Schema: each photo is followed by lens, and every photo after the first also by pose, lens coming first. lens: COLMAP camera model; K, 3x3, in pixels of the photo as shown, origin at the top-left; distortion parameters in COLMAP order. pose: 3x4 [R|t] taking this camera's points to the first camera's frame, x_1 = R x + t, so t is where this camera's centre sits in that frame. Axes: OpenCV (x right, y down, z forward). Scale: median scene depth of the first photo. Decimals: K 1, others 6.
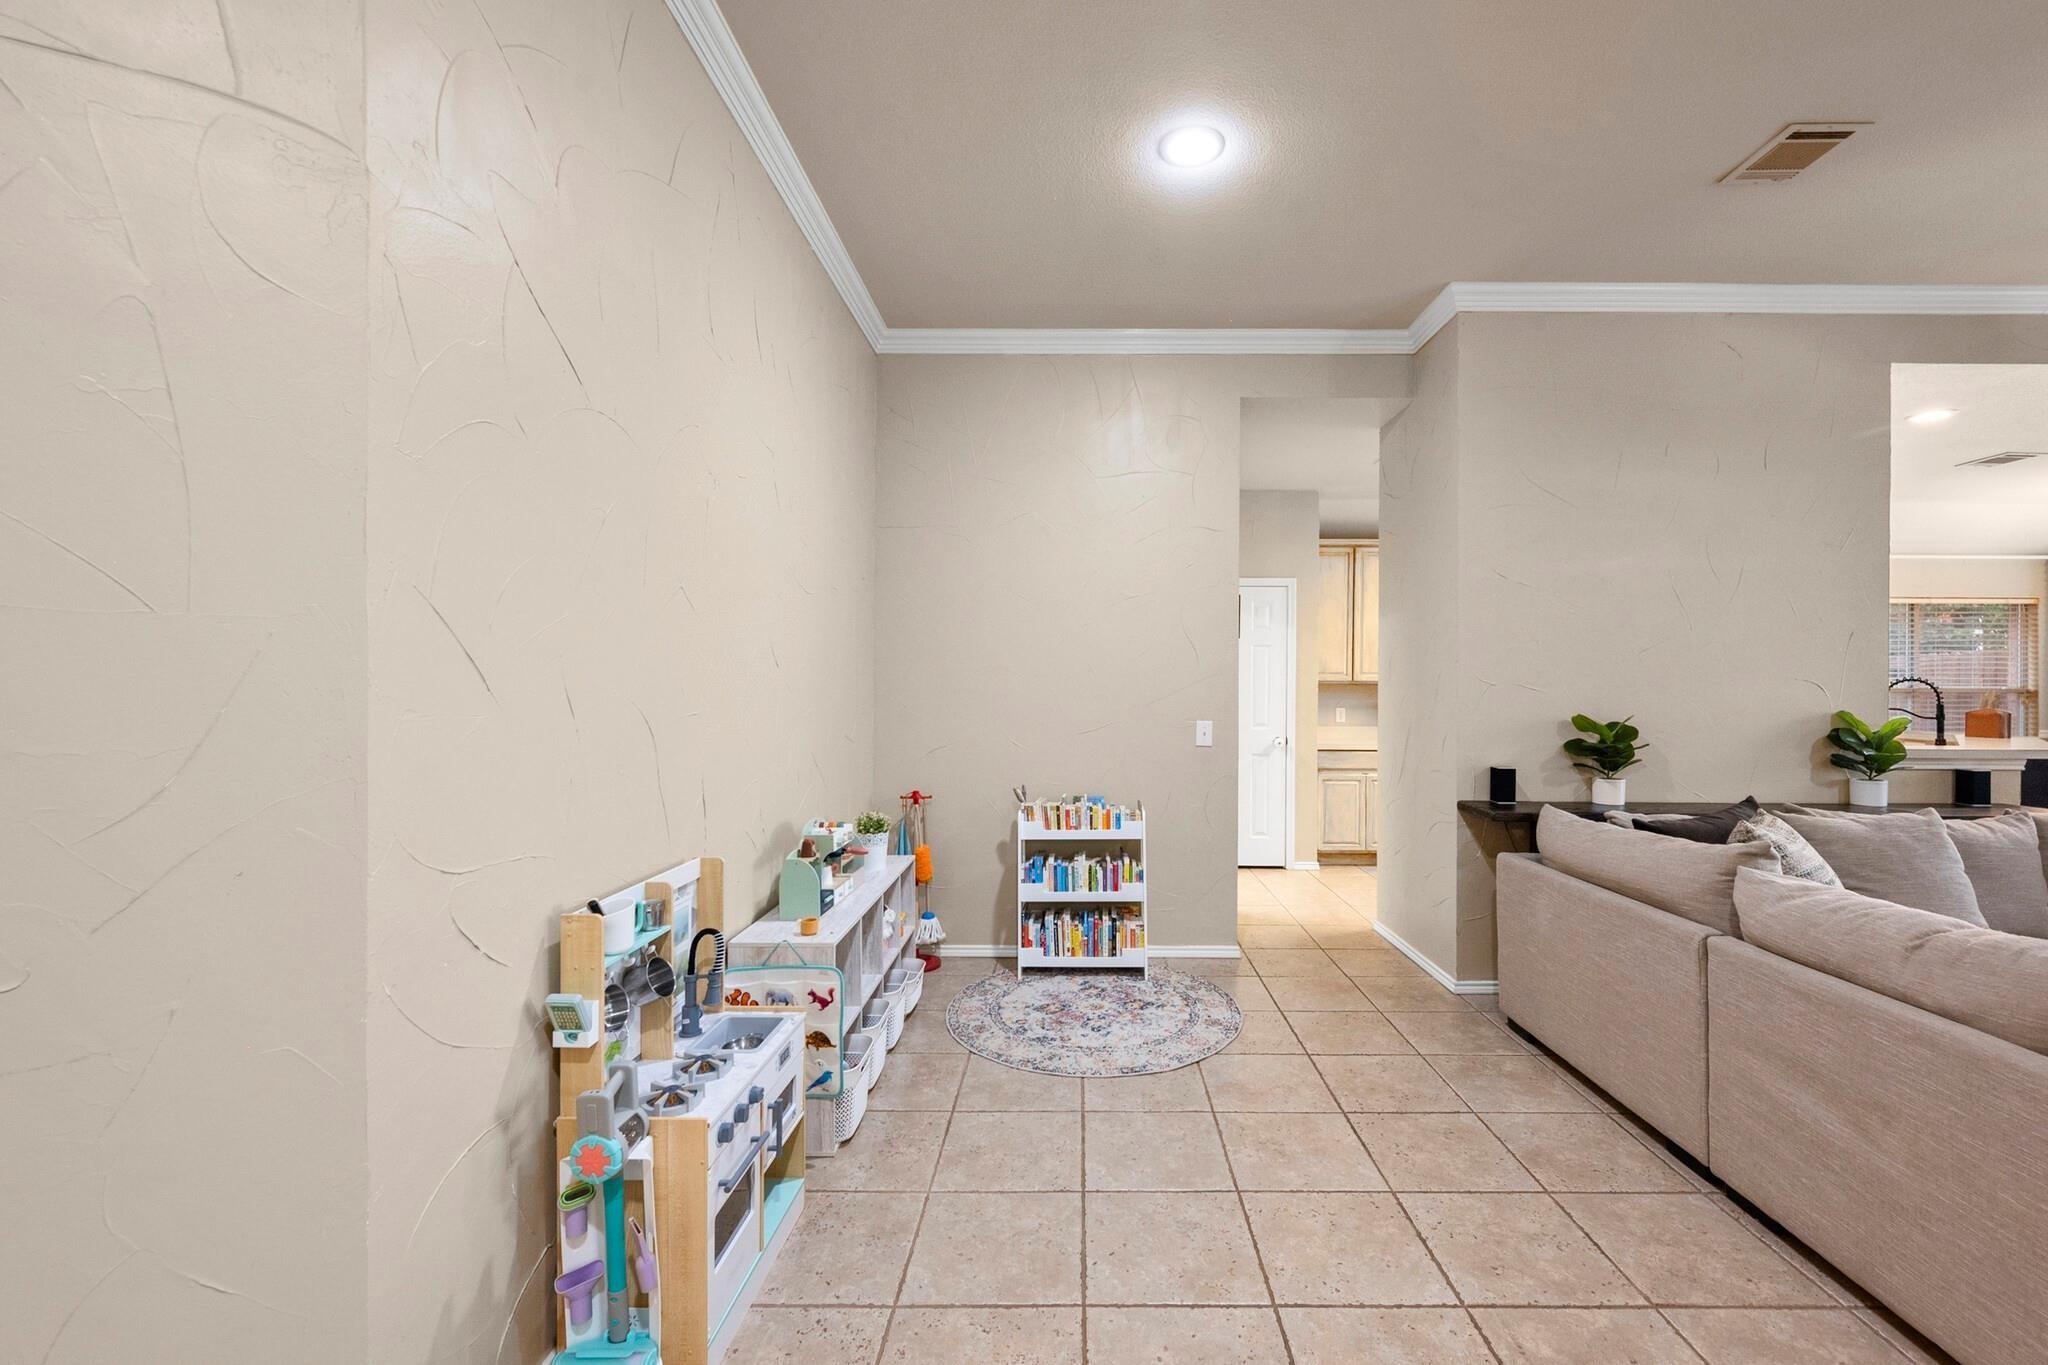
lens RADIAL K [[833.0, 0, 1028.0], [0, 833.0, 692.6], [0, 0, 1]] dist [0.001151, 0.000329]
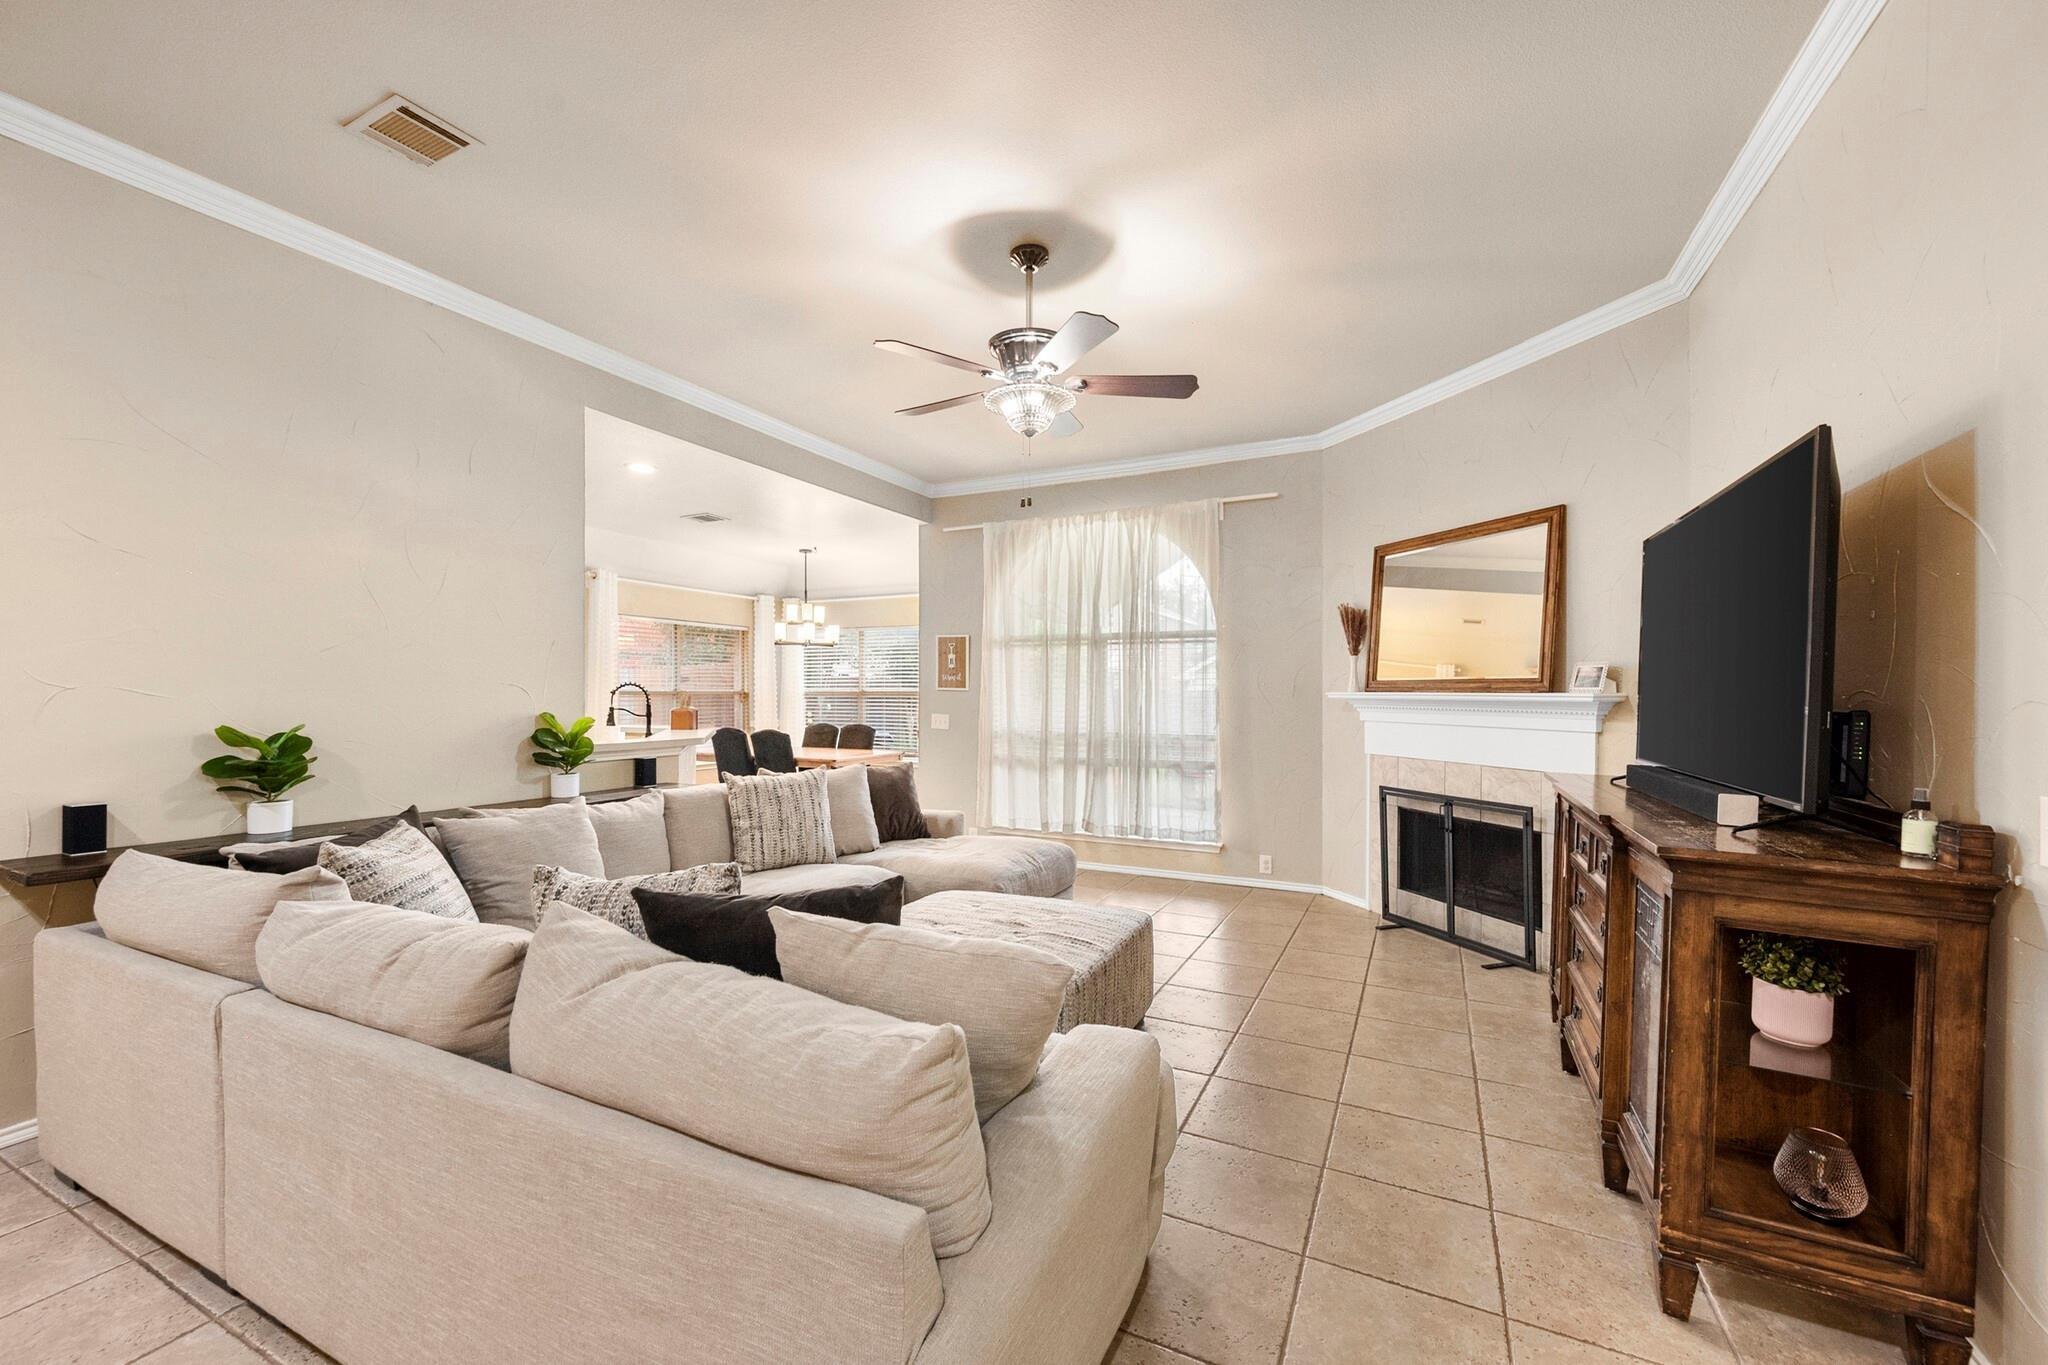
lens RADIAL K [[816.6, 0, 1023.4], [0, 816.6, 709.1], [0, 0, 1]] dist [-0.000224, 0.000039]
pose [[0.441998, -0.022698, 0.896729, 0.300399], [0.006586, 0.999735, 0.022059, -0.002285], [-0.896992, -0.003844, 0.442030, -0.034813]]
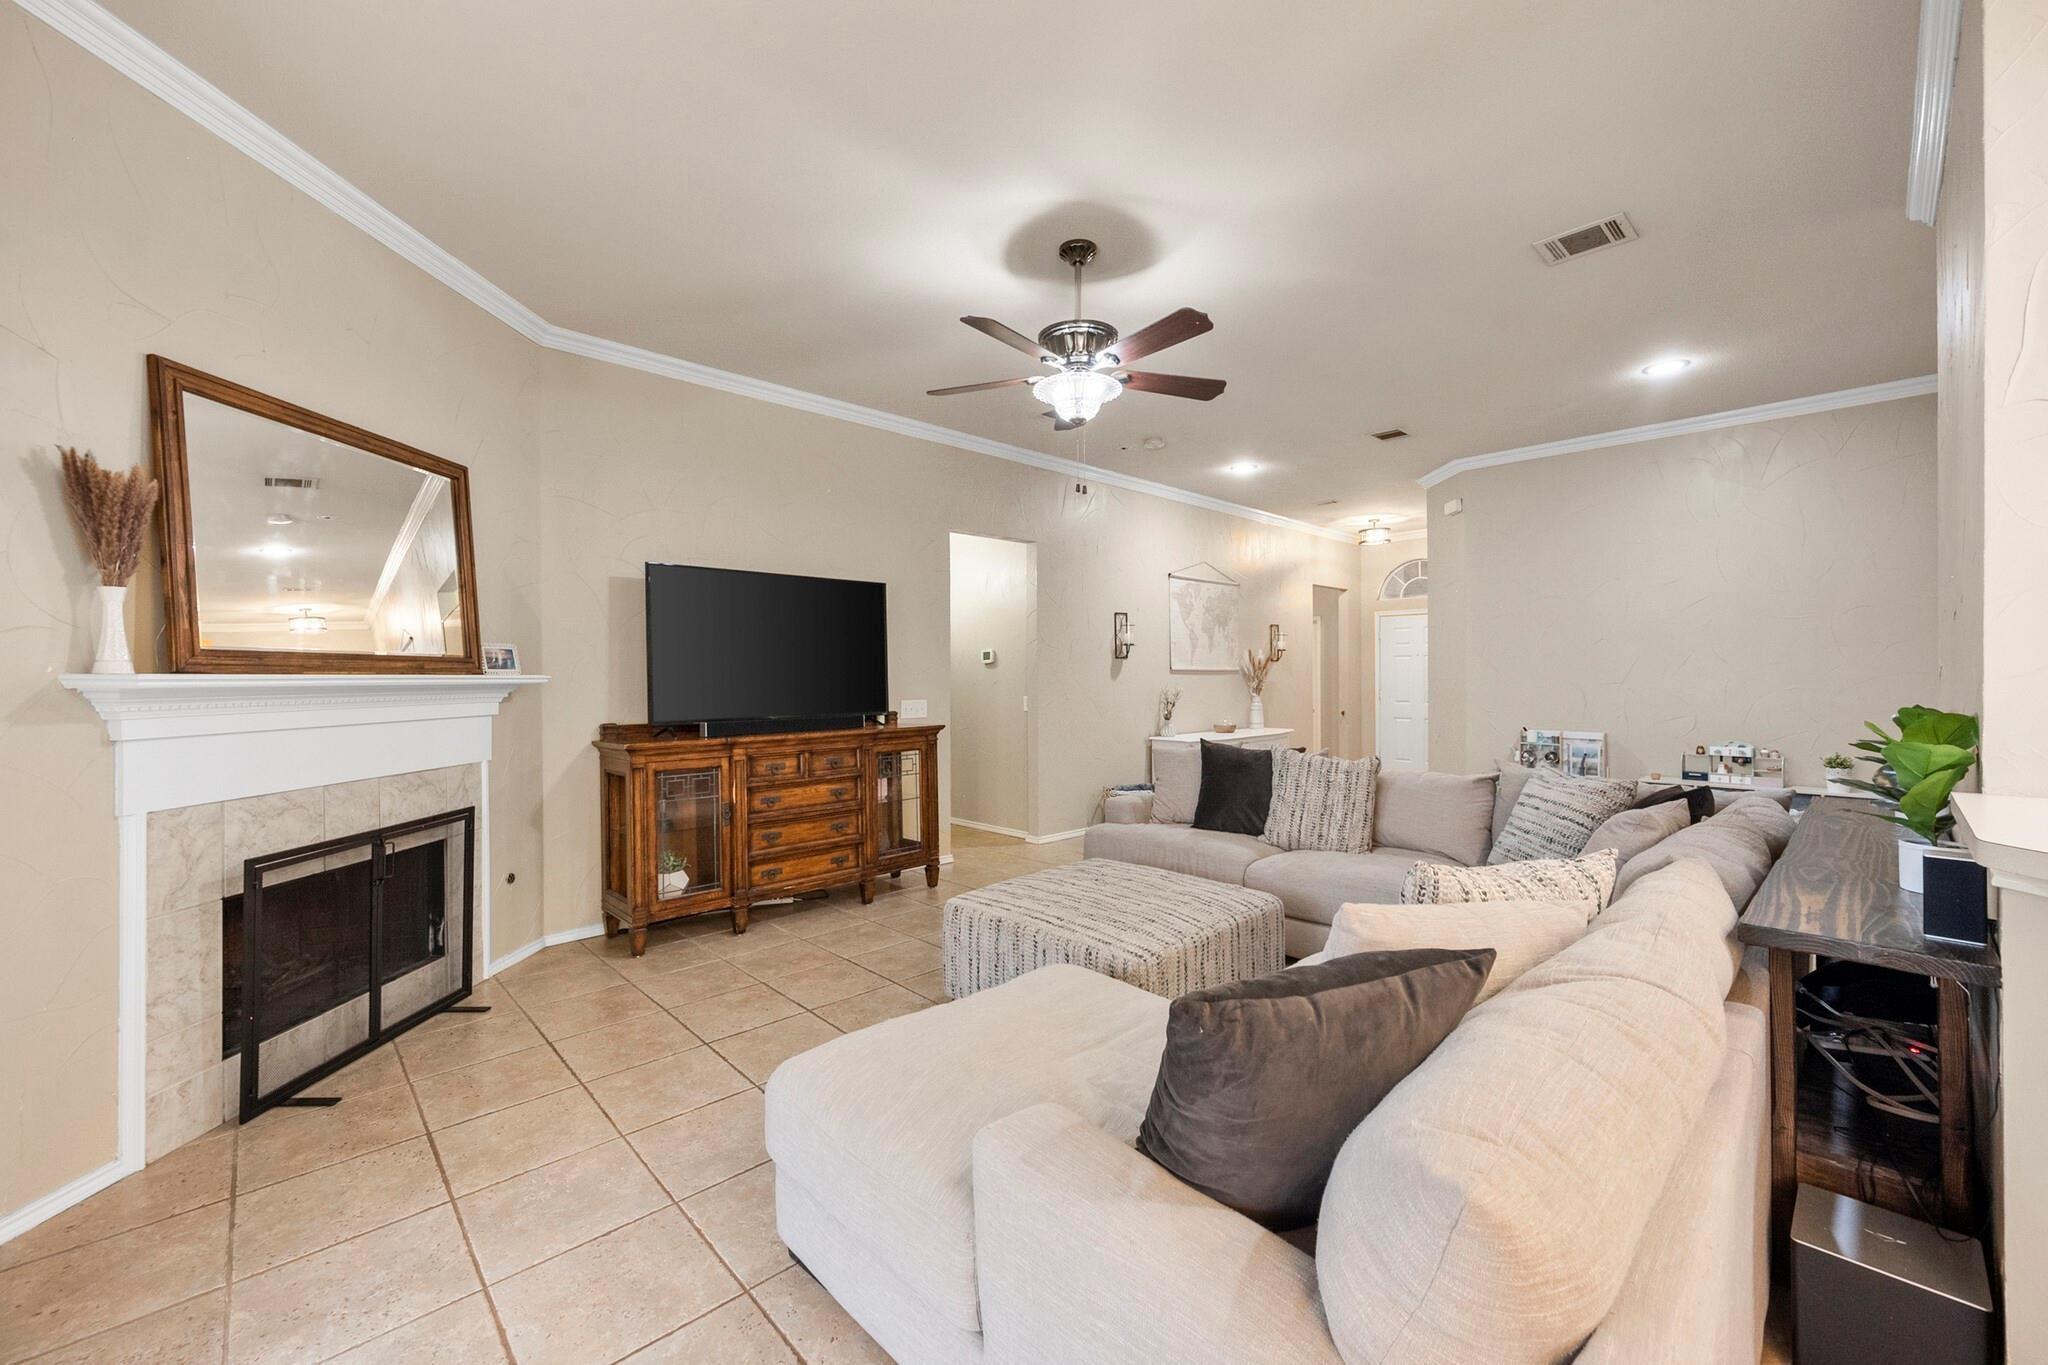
lens RADIAL K [[812.3, 0, 1017.7], [0, 812.3, 682.6], [0, 0, 1]] dist [-0.004046, -0.000235]
pose [[-0.730320, 0.002481, -0.683100, 1.699910], [-0.004334, 0.999956, 0.008266, 0.002613], [0.683091, 0.008997, -0.730278, 0.920901]]
